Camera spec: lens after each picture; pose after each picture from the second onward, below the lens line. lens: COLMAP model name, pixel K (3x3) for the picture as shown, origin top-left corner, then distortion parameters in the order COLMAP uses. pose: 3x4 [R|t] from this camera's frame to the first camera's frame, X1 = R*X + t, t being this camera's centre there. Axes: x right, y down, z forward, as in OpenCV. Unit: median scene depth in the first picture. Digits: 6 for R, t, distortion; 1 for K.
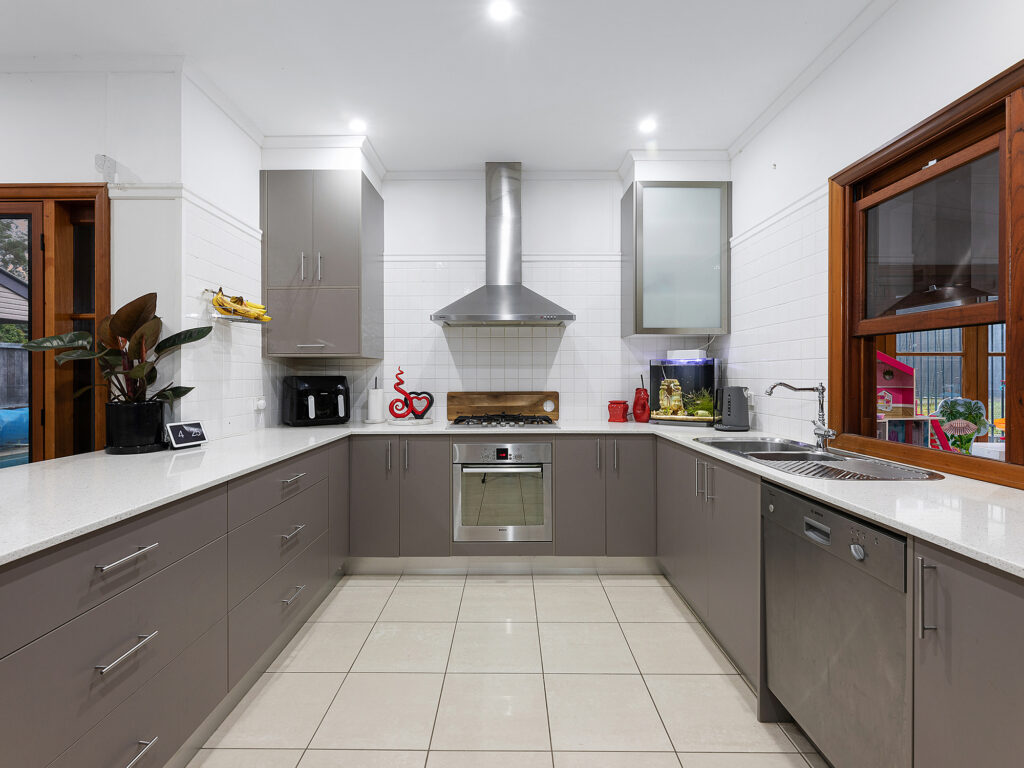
lens RADIAL K [[471.1, 0, 508.1], [0, 471.1, 380.2], [0, 0, 1]] dist [-0.000542, -0.000036]
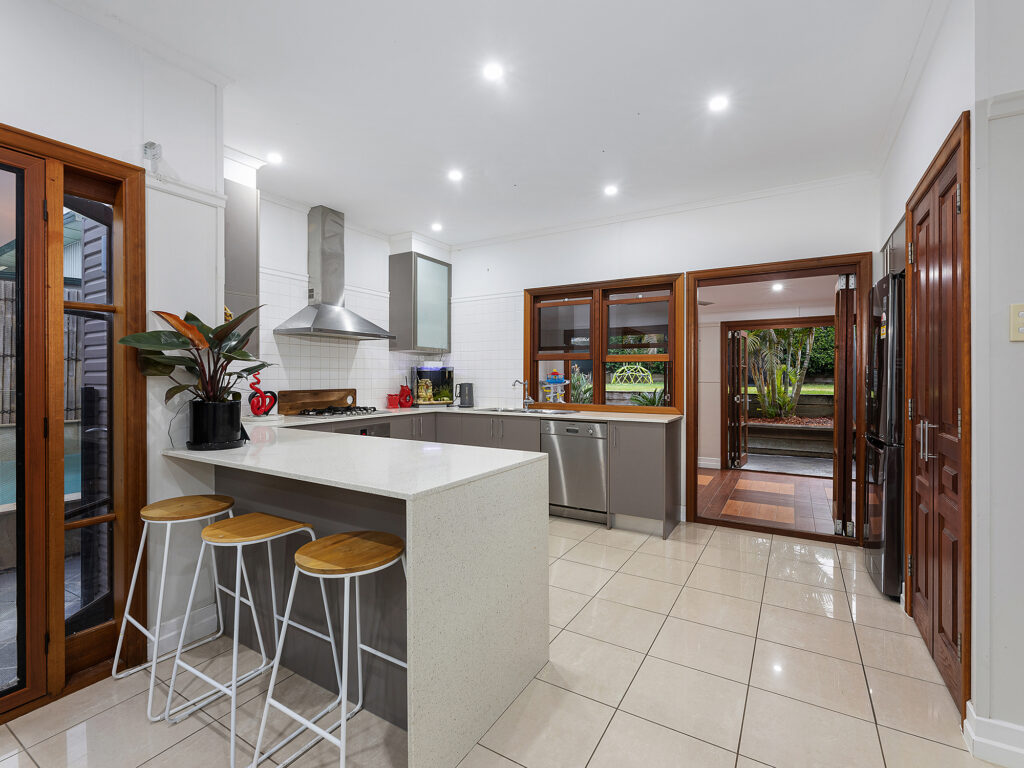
lens RADIAL K [[471.1, 0, 508.1], [0, 471.1, 380.2], [0, 0, 1]] dist [-0.000542, -0.000036]
pose [[0.518368, -0.003187, 0.855152, -0.877702], [0.003538, 0.999992, 0.001582, -0.000138], [-0.855150, 0.002205, 0.518375, -0.066141]]
